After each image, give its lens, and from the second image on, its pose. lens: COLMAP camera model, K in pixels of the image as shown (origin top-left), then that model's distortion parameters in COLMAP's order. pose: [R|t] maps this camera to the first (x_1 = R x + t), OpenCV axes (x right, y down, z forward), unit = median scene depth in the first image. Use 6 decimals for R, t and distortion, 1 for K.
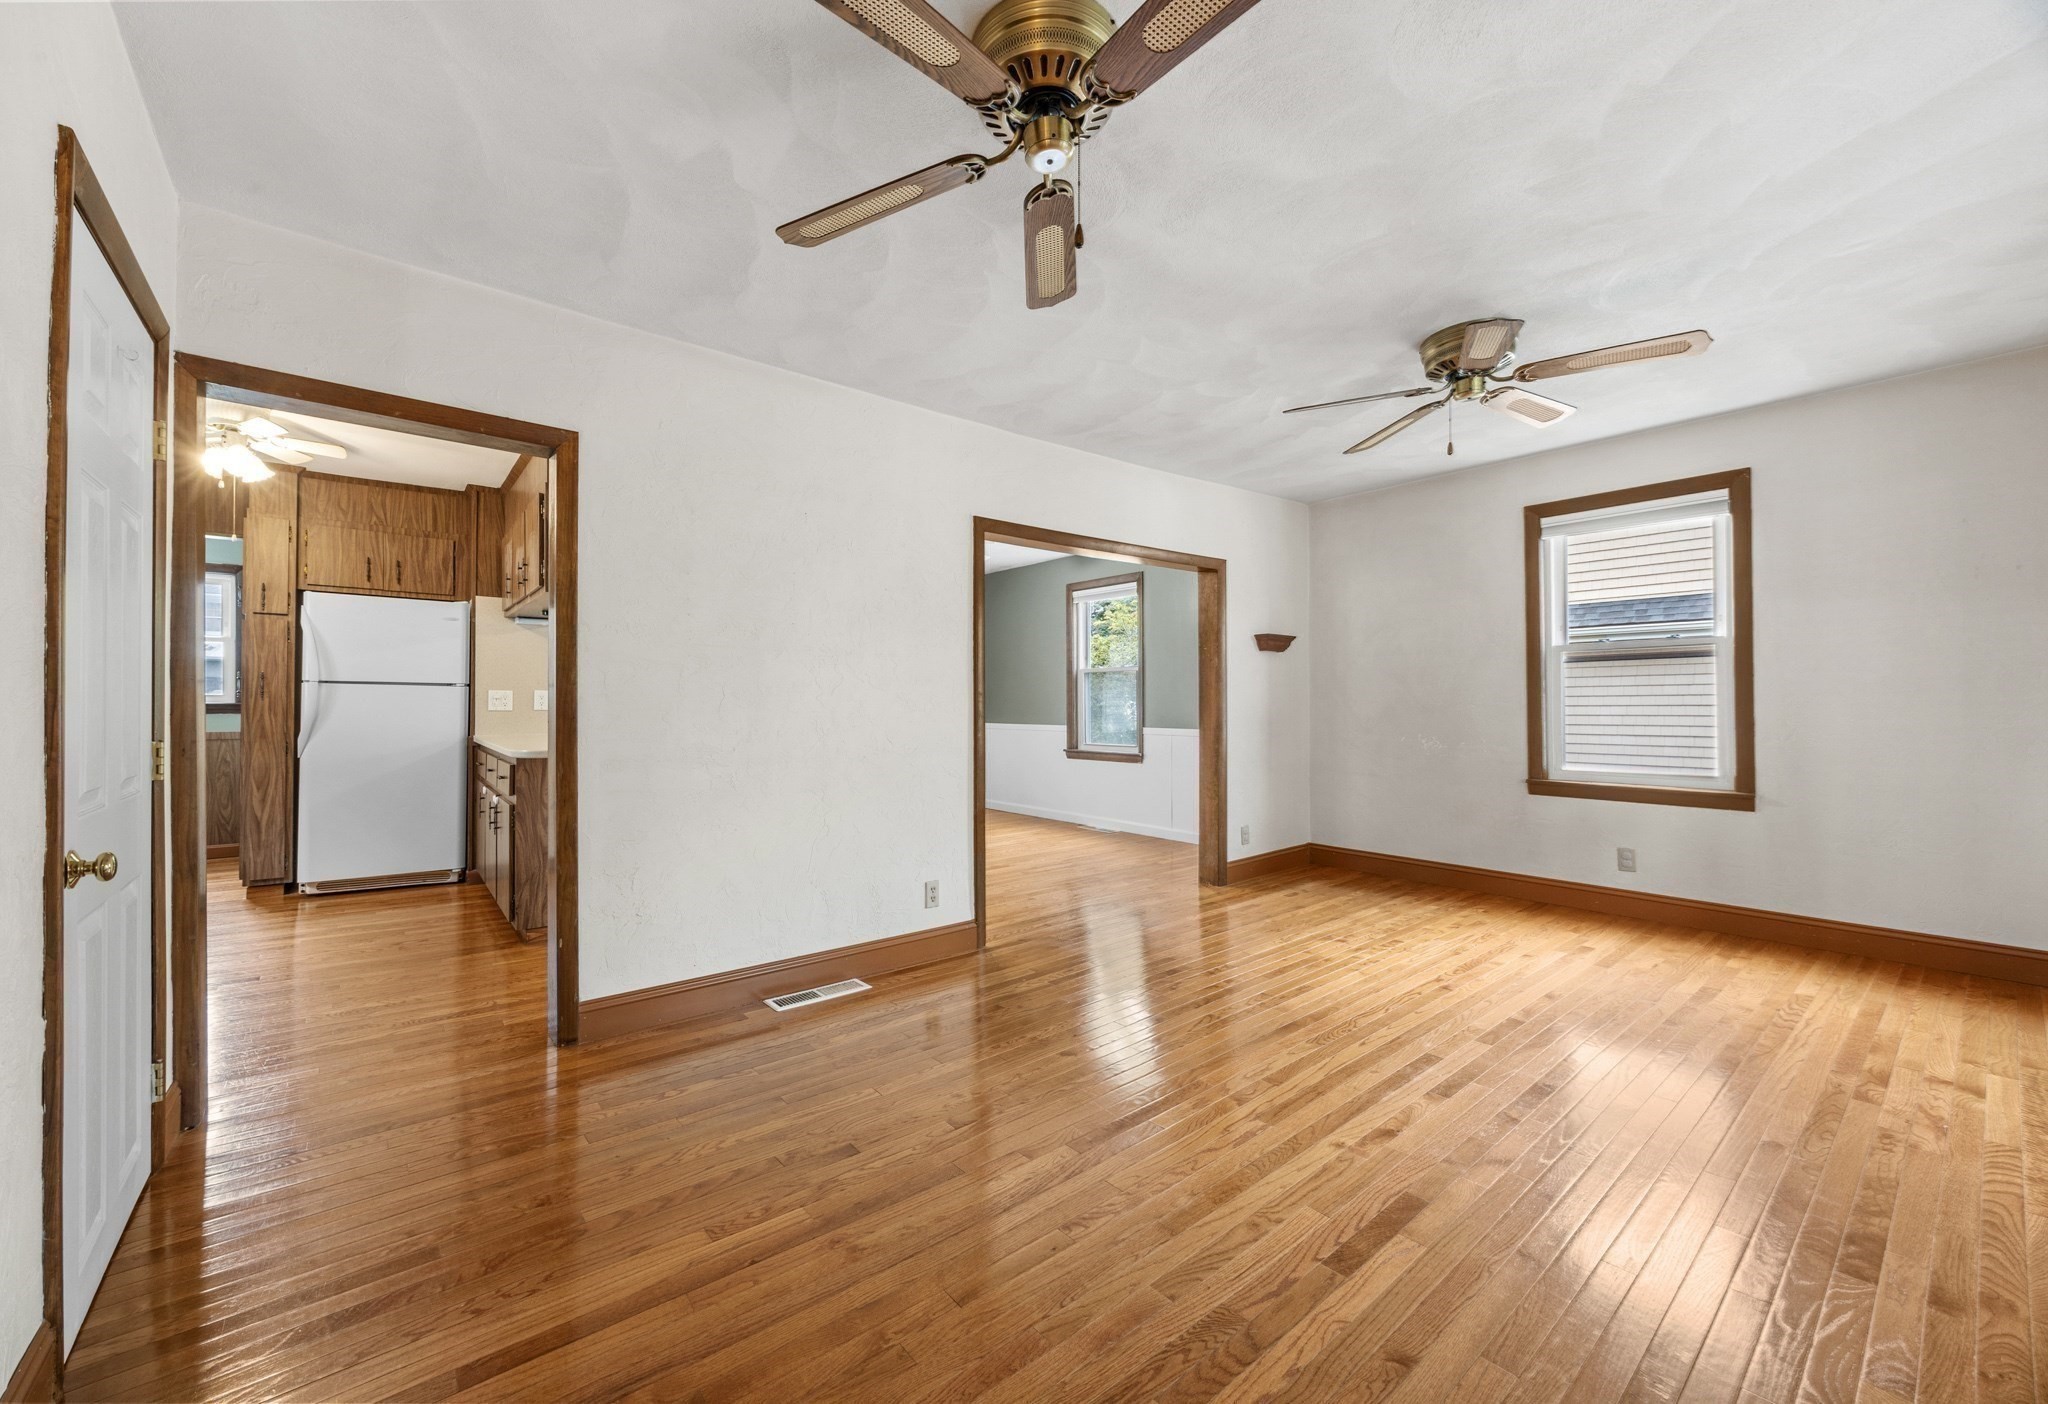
lens RADIAL K [[815.4, 0, 1053.5], [0, 815.4, 700.1], [0, 0, 1]] dist [-0.004366, -0.000156]
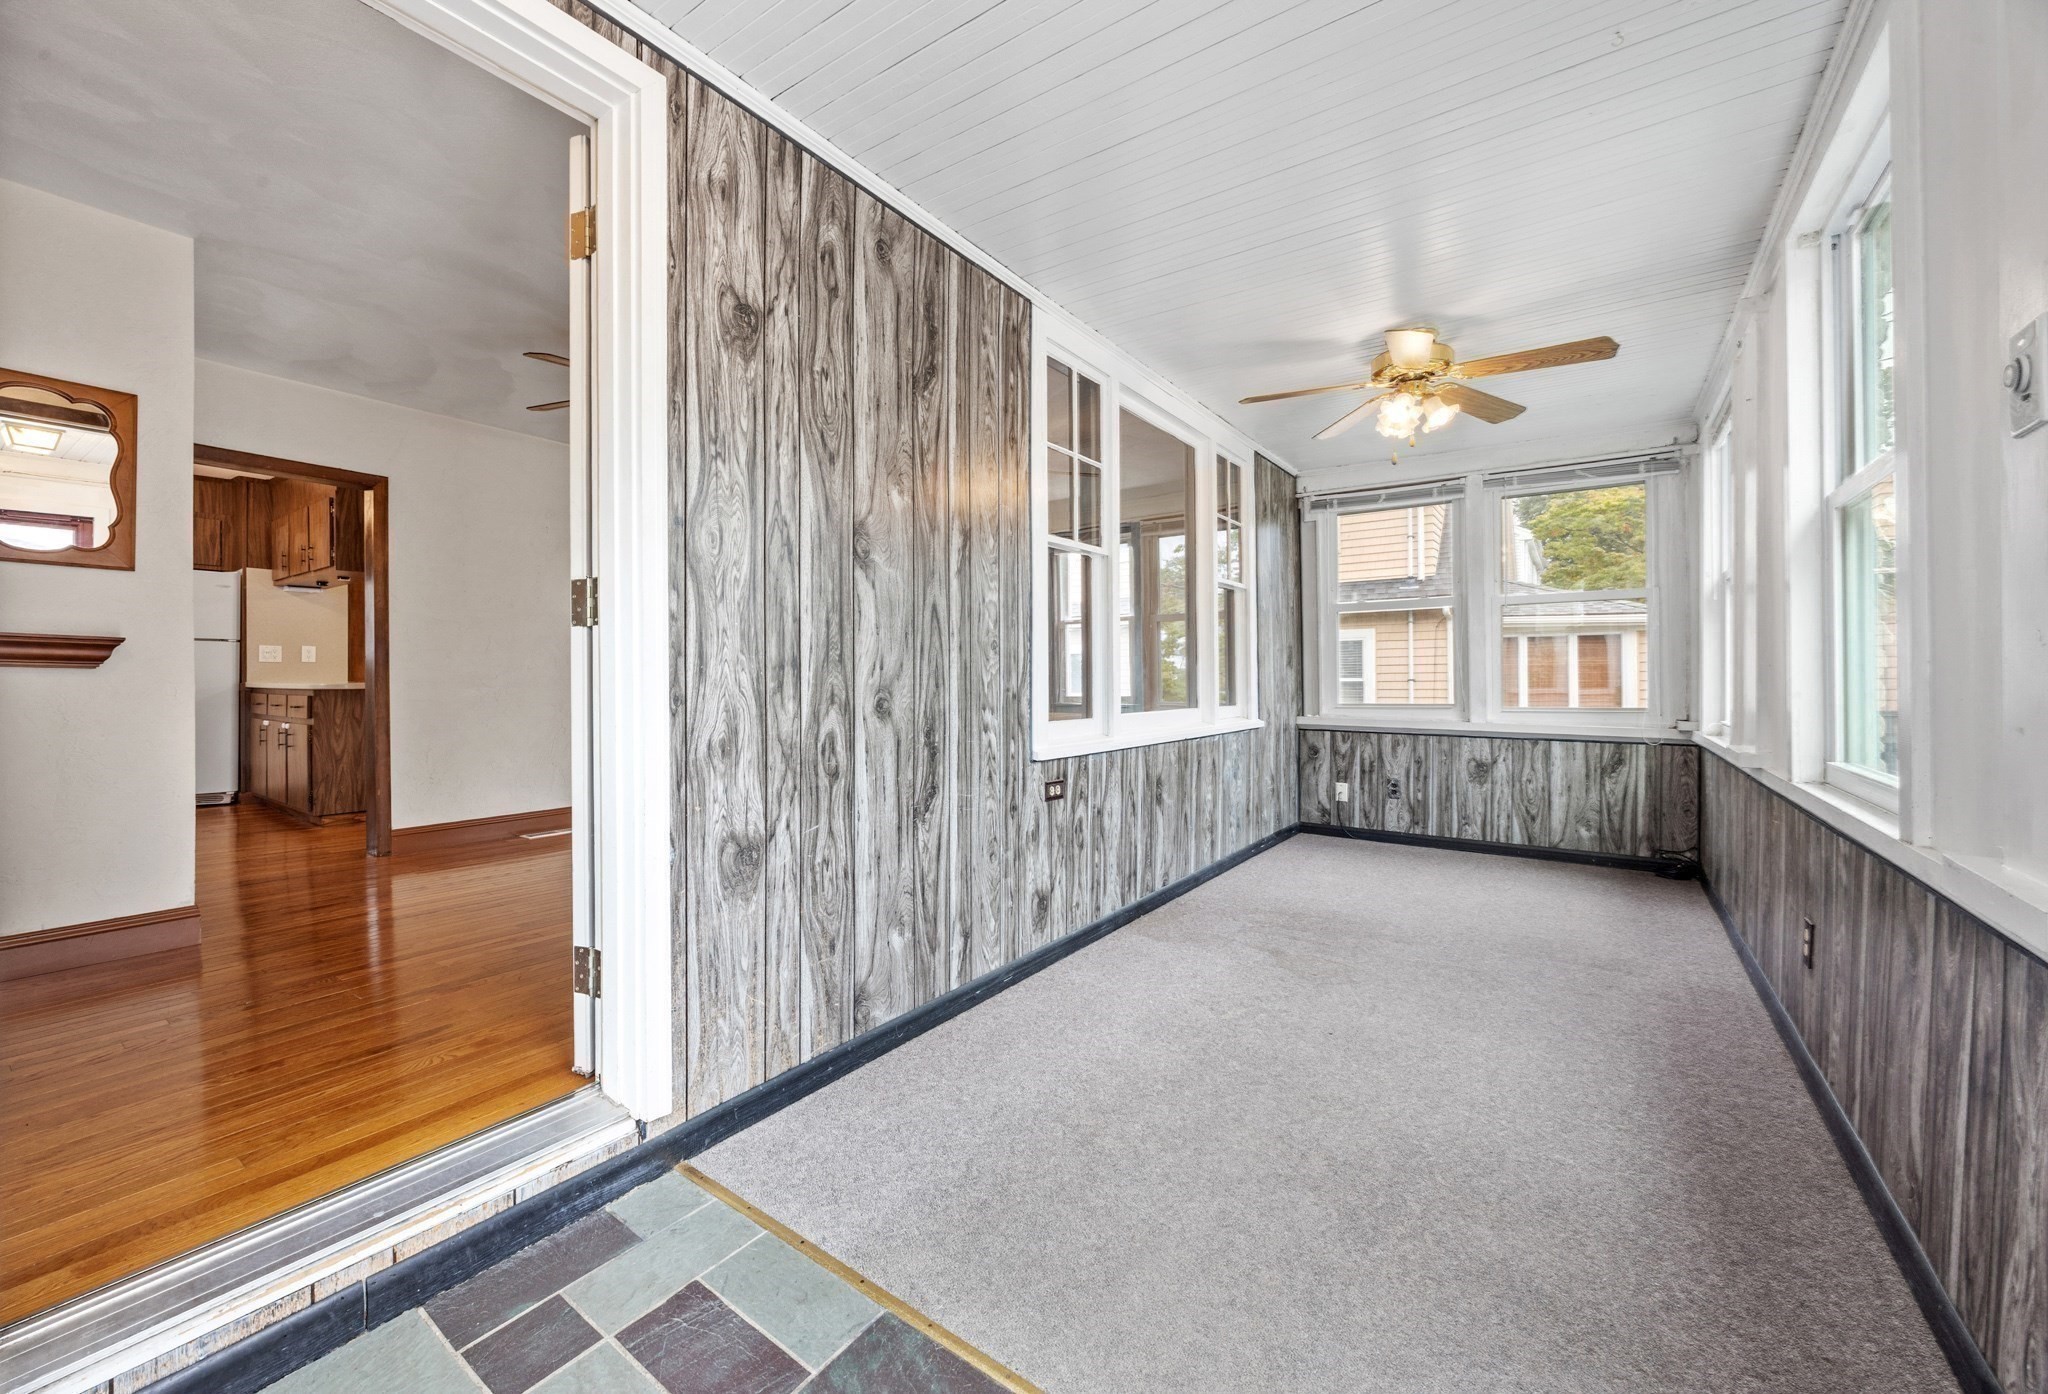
lens RADIAL K [[815.4, 0, 1036.5], [0, 815.4, 692.8], [0, 0, 1]] dist [-0.004366, -0.000156]
pose [[0.970034, -0.004192, 0.242933, 0.155976], [-0.000097, 0.999844, 0.017643, 0.041288], [-0.242969, -0.017138, 0.969883, -0.514757]]
